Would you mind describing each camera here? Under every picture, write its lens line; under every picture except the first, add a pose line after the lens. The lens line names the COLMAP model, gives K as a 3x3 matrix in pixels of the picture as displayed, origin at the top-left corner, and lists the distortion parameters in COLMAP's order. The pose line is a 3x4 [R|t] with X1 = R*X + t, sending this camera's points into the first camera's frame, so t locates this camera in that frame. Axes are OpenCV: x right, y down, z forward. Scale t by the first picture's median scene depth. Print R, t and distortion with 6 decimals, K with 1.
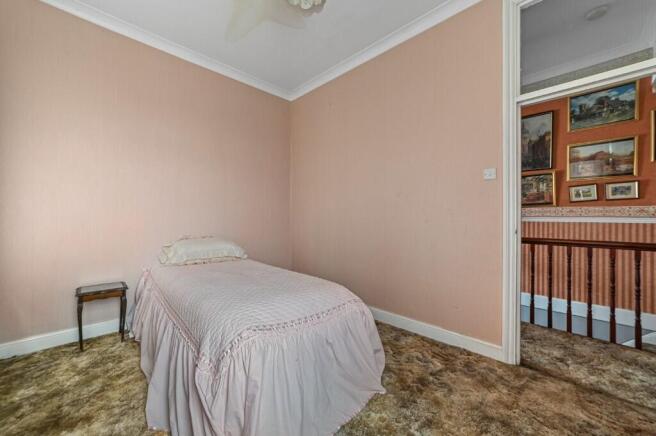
lens RADIAL K [[259.8, 0, 327.2], [0, 259.8, 216.1], [0, 0, 1]] dist [-0.022823, 0.009992]
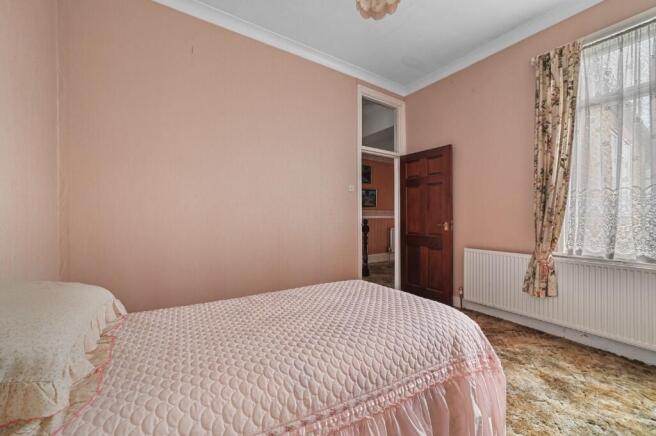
lens RADIAL K [[259.8, 0, 327.2], [0, 259.8, 216.1], [0, 0, 1]] dist [-0.022823, 0.009992]
pose [[0.206065, -0.004944, 0.978526, -1.109462], [-0.001294, 0.999985, 0.005324, -0.004075], [-0.978537, -0.002363, 0.206056, 0.955427]]
